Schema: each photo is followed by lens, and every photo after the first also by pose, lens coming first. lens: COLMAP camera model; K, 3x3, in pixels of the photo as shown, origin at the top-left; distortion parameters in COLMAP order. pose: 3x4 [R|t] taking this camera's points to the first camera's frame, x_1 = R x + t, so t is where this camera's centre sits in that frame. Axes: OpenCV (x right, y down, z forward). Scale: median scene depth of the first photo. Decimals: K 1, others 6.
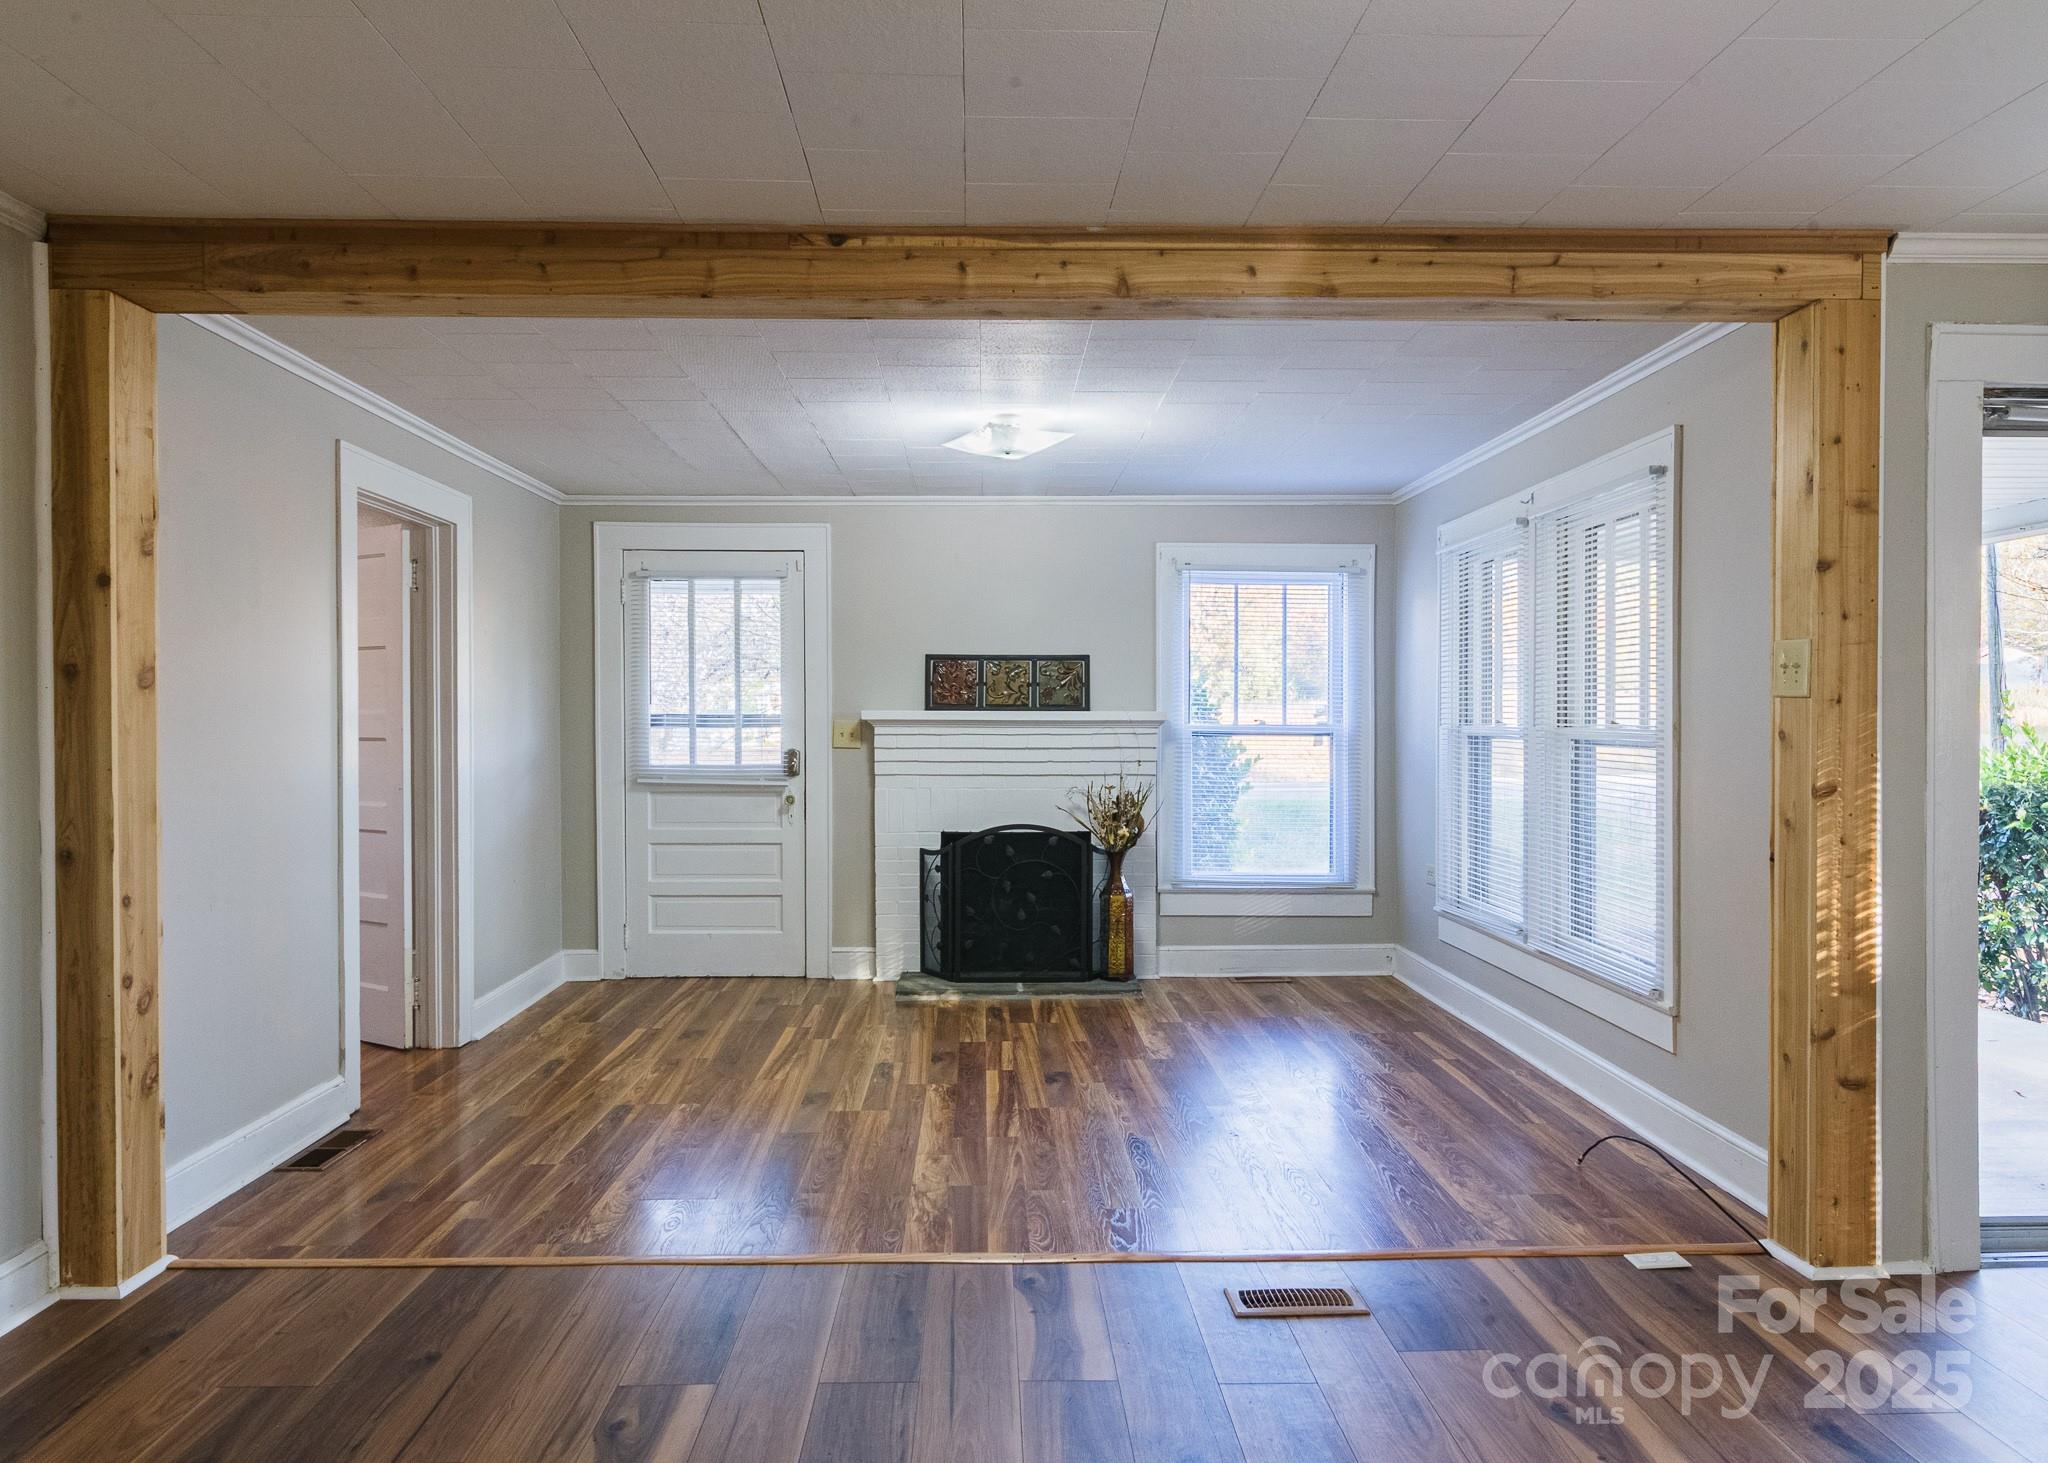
lens RADIAL K [[1353.2, 0, 1022.8], [0, 1353.2, 732.5], [0, 0, 1]] dist [0.004730, -0.003158]
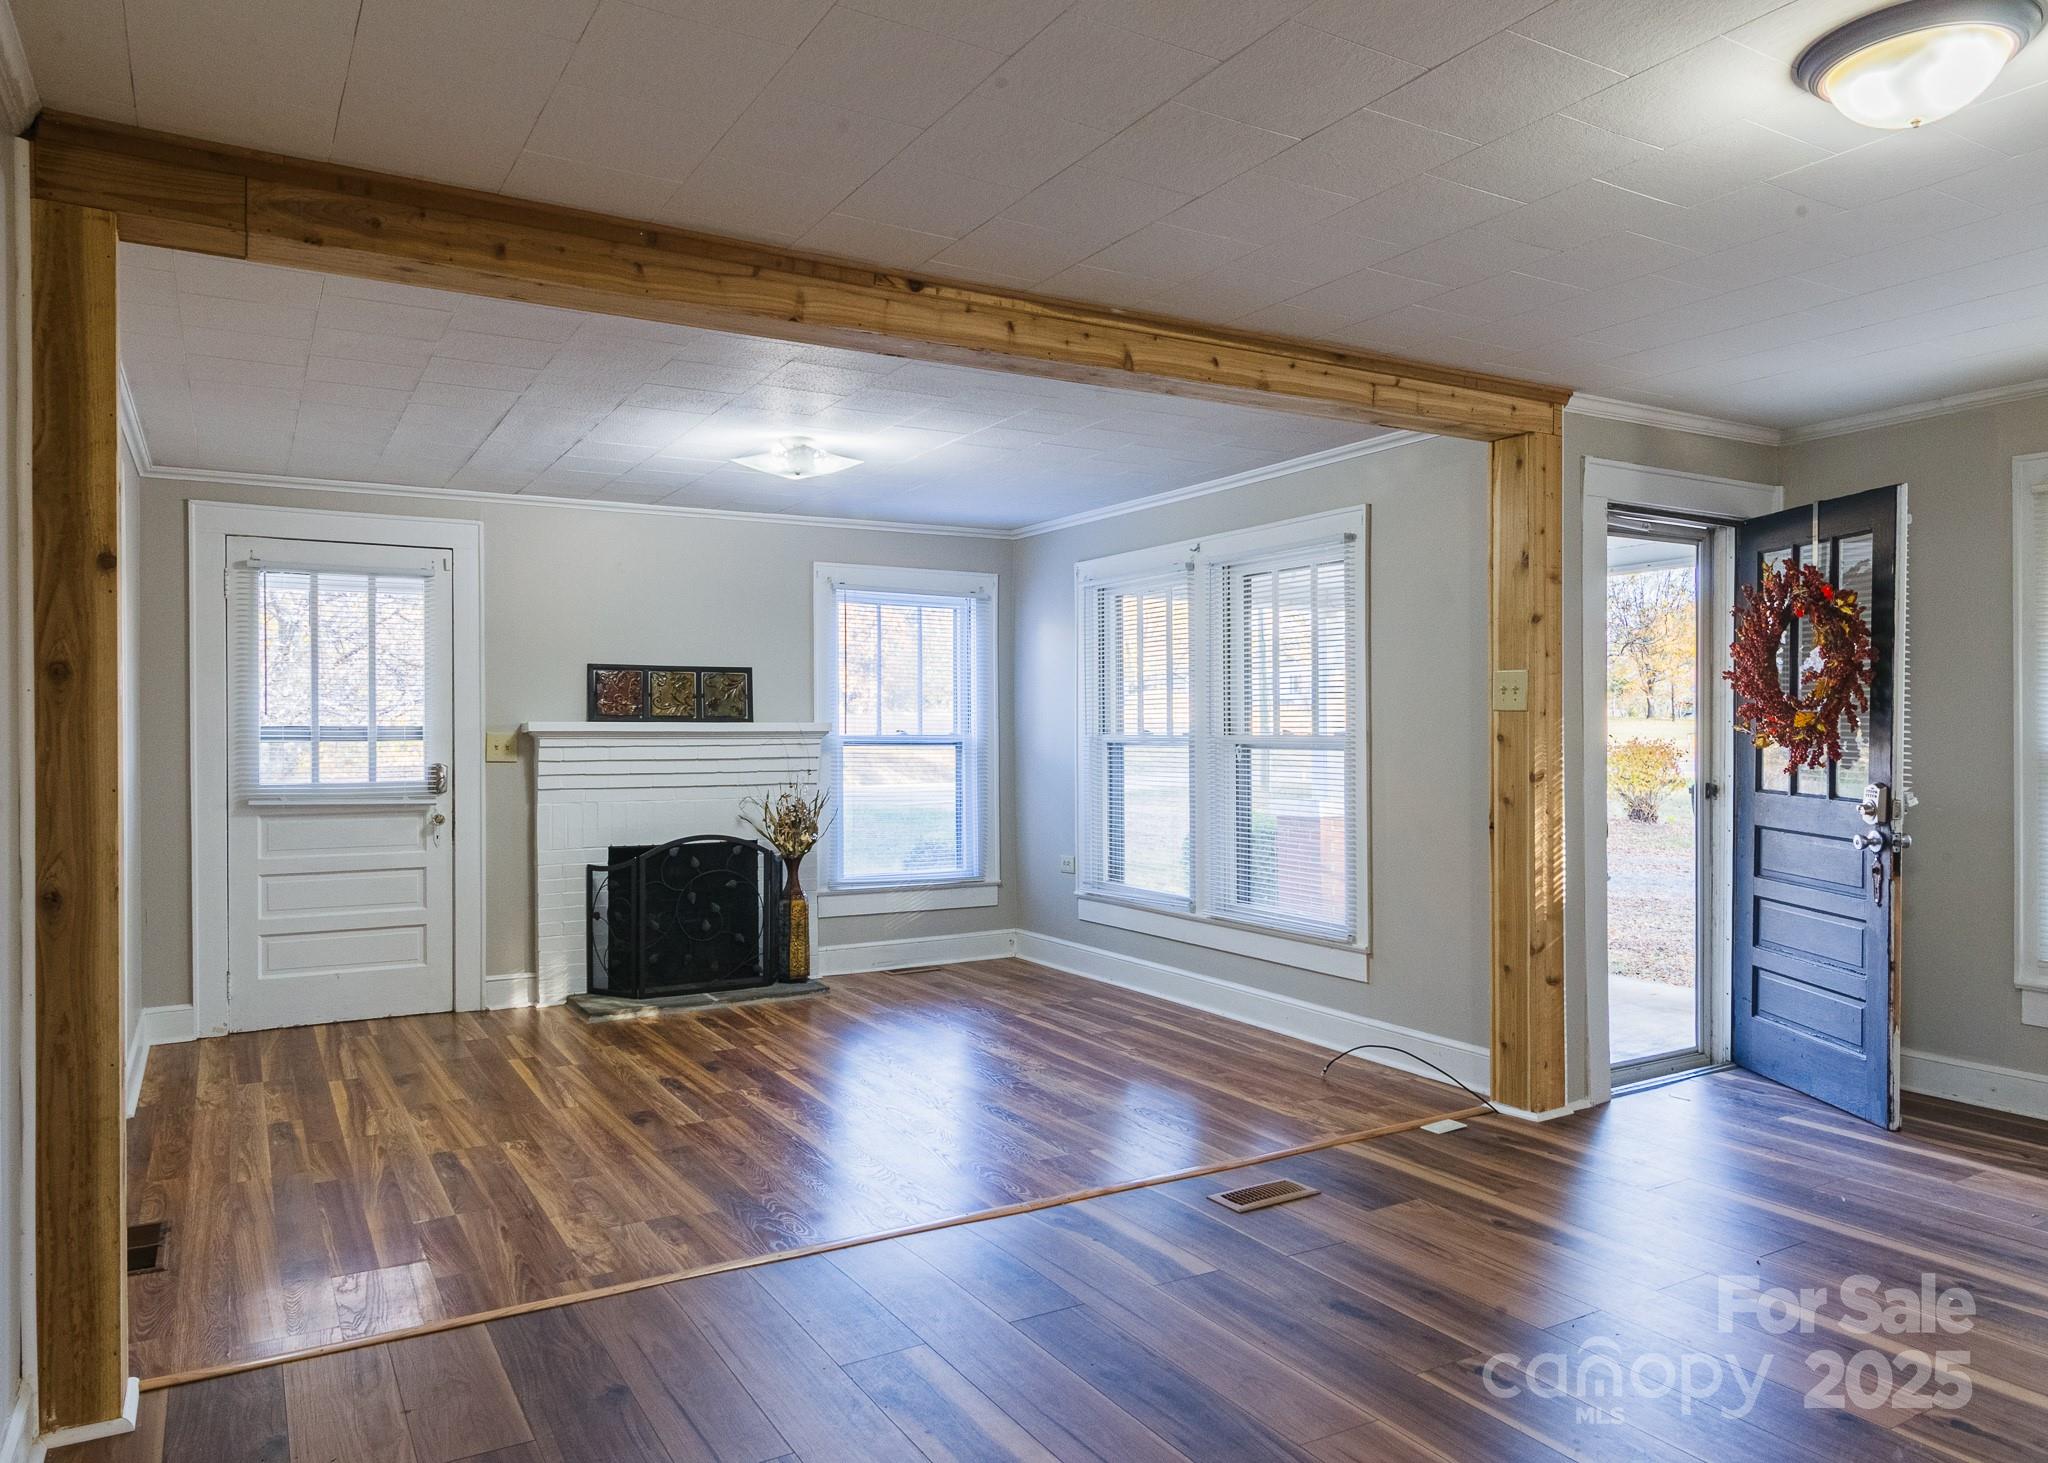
lens RADIAL K [[1353.2, 0, 1023.4], [0, 1353.2, 733.3], [0, 0, 1]] dist [0.004730, -0.003158]
pose [[0.878234, -0.003925, 0.478215, -0.506731], [0.008313, 0.999941, -0.007060, 0.002609], [-0.478159, 0.010176, 0.878214, 0.008337]]
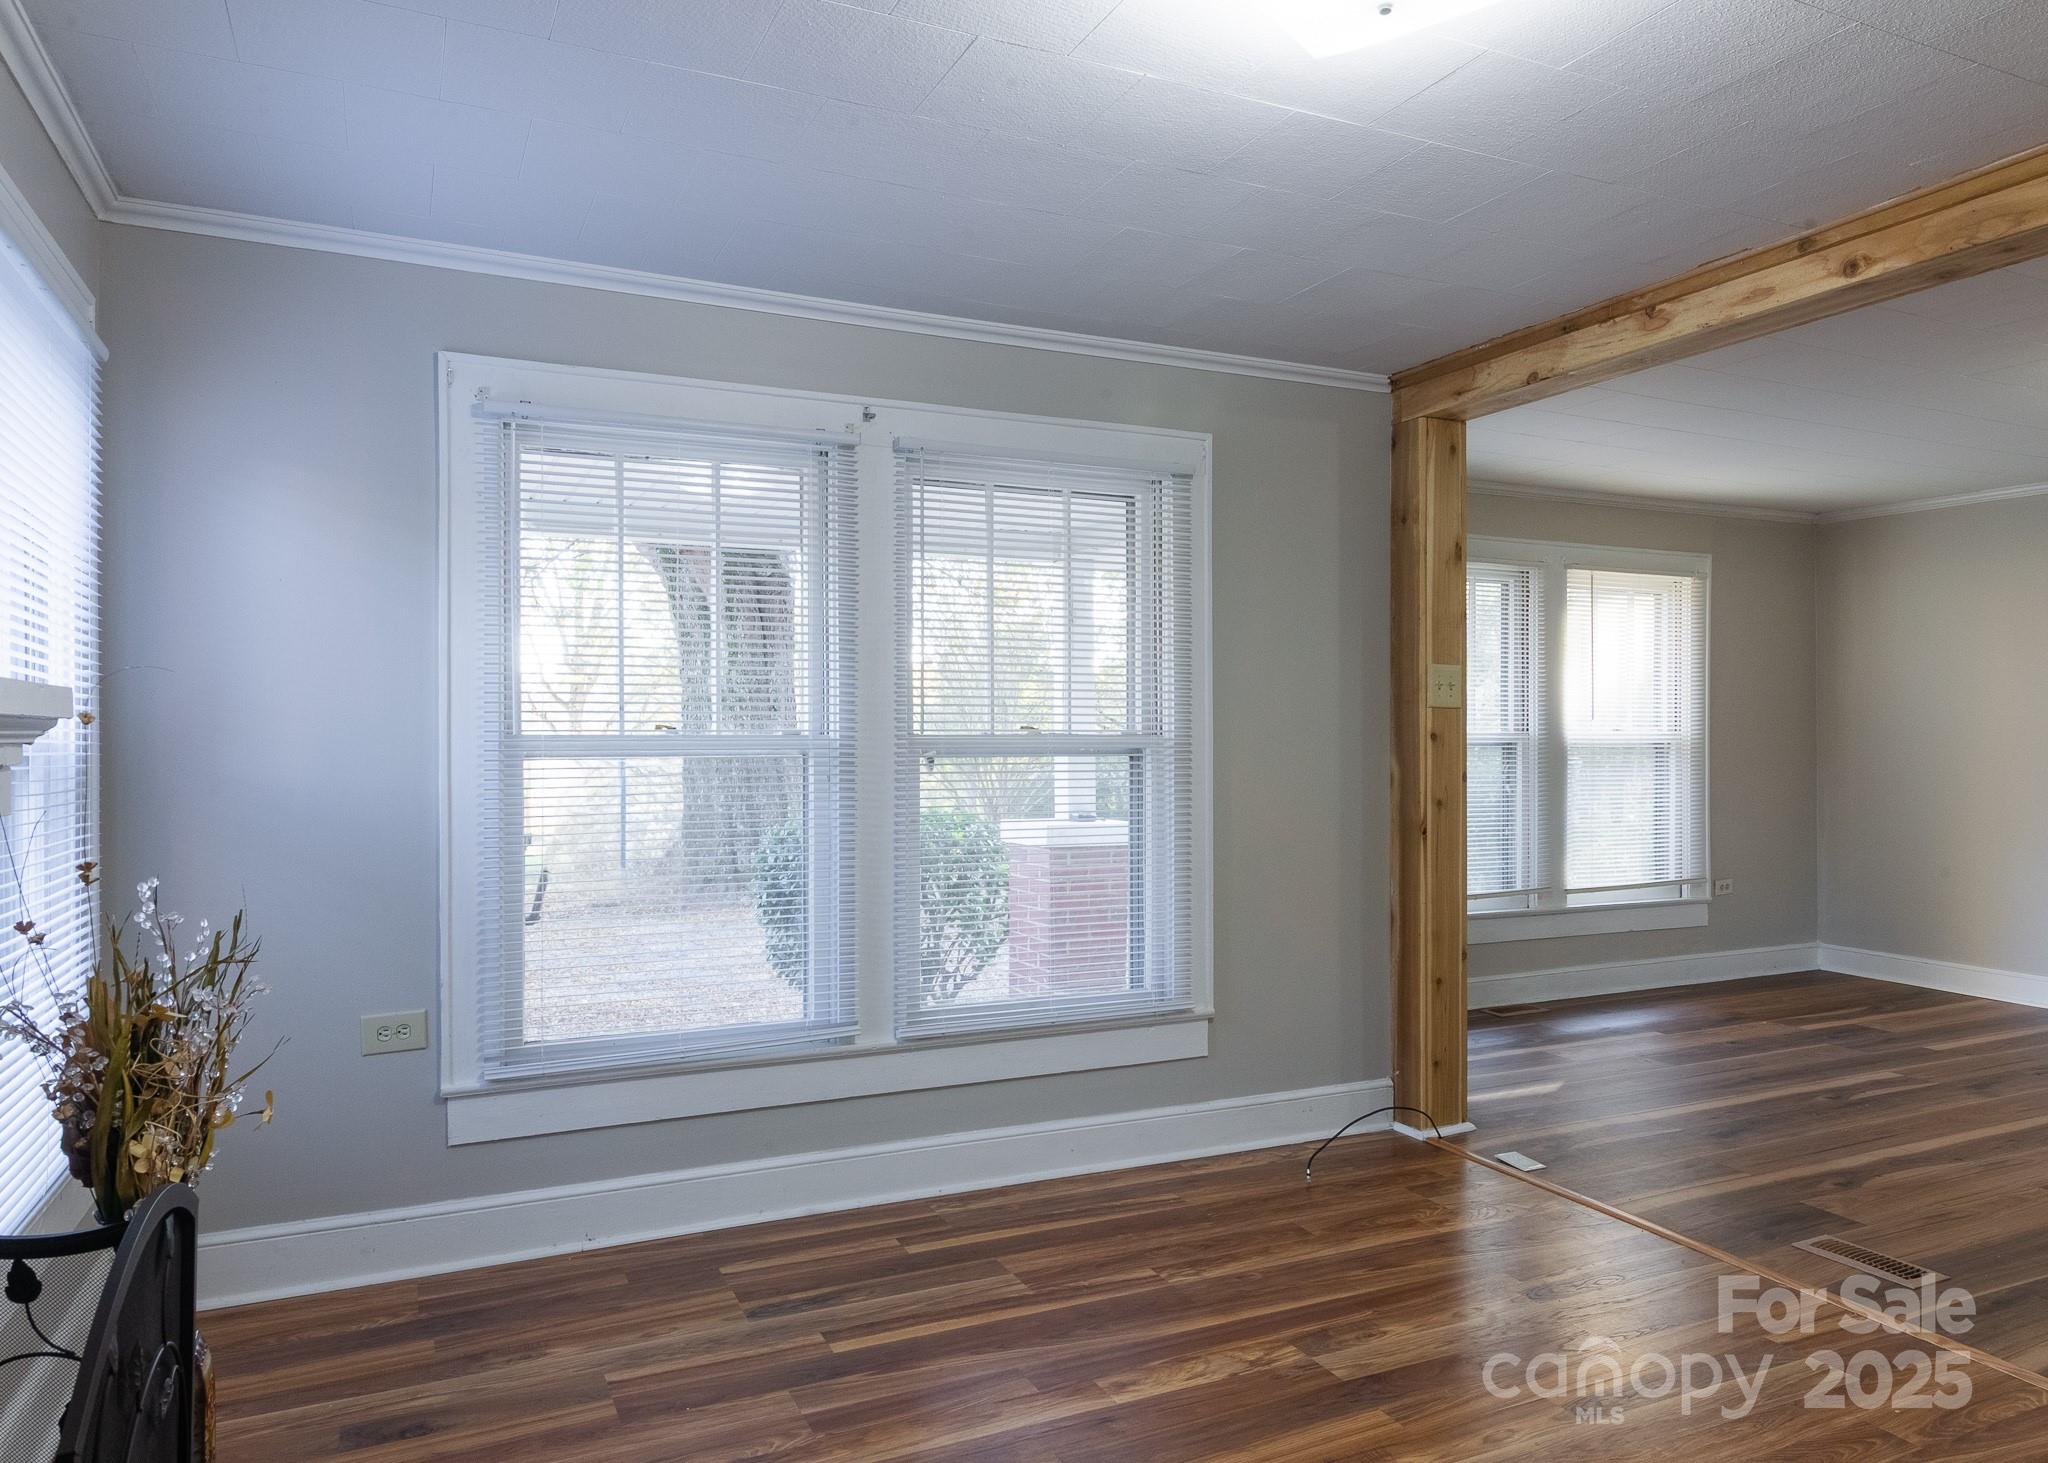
lens RADIAL K [[1353.2, 0, 1027.7], [0, 1353.2, 731.2], [0, 0, 1]] dist [0.004730, -0.003158]
pose [[-0.398230, 0.003023, 0.917281, -0.451751], [0.009776, 0.999952, 0.000949, -0.007462], [-0.917234, 0.009345, -0.398240, 1.764622]]
